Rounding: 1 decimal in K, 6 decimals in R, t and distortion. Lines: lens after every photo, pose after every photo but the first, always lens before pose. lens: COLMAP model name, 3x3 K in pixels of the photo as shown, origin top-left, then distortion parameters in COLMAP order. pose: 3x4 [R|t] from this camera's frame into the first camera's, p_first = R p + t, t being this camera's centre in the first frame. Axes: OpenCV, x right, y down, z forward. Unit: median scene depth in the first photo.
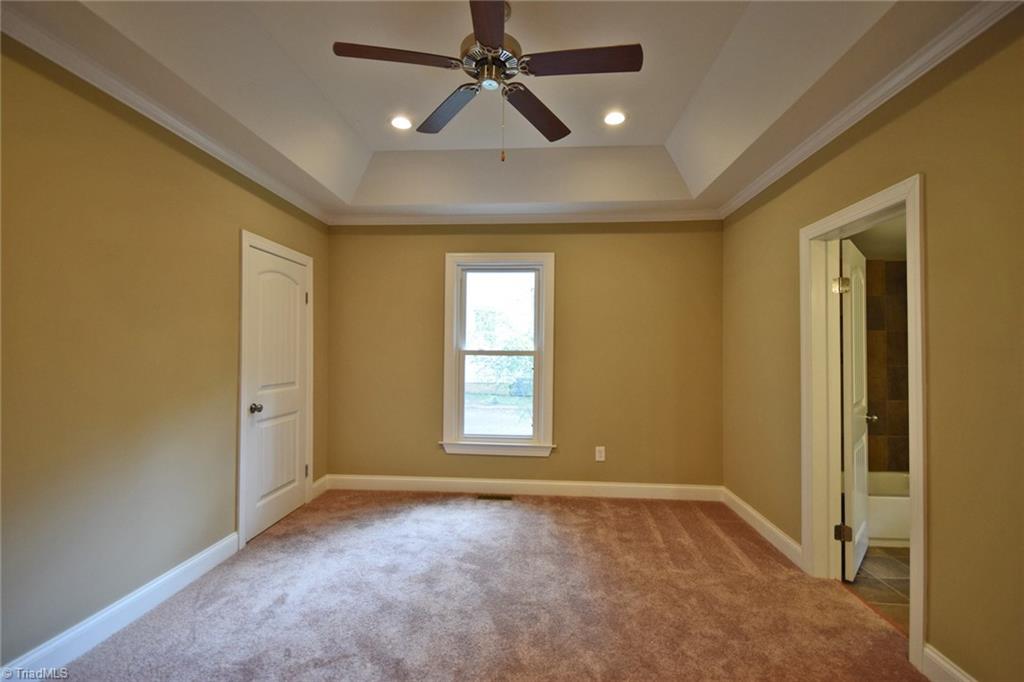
lens RADIAL K [[448.8, 0, 512.0], [0, 448.8, 341.0], [0, 0, 1]] dist [-0.002435, -0.010413]
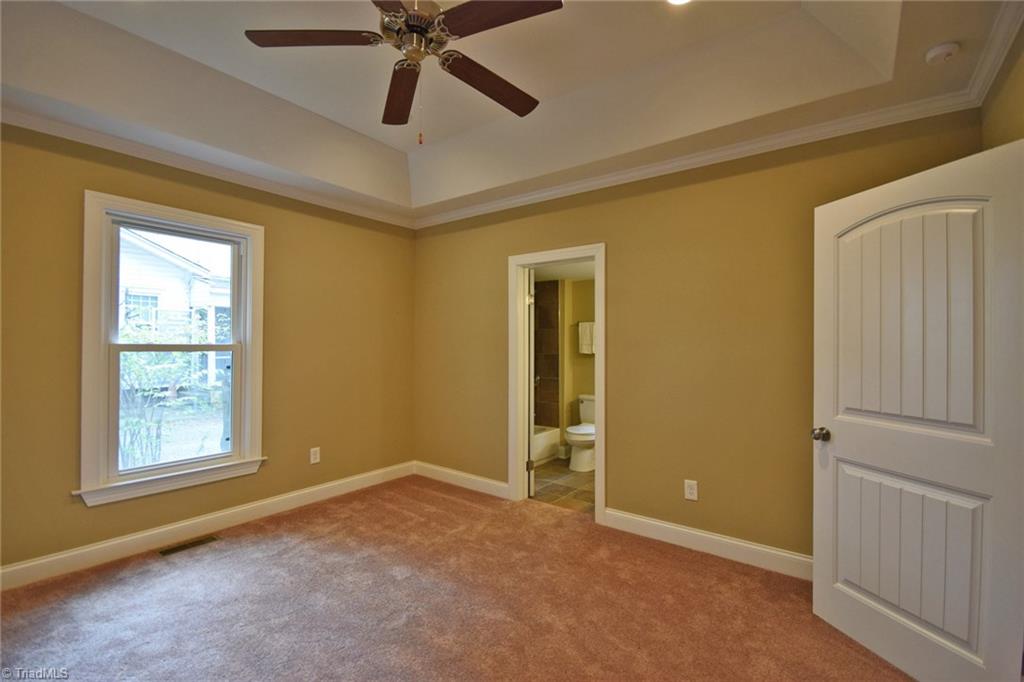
lens RADIAL K [[448.8, 0, 512.0], [0, 448.8, 341.0], [0, 0, 1]] dist [-0.002435, -0.010413]
pose [[0.530635, -0.000103, 0.847600, -0.421175], [-0.015256, 0.999837, 0.009672, 0.000182], [-0.847463, -0.018064, 0.530547, 0.193874]]
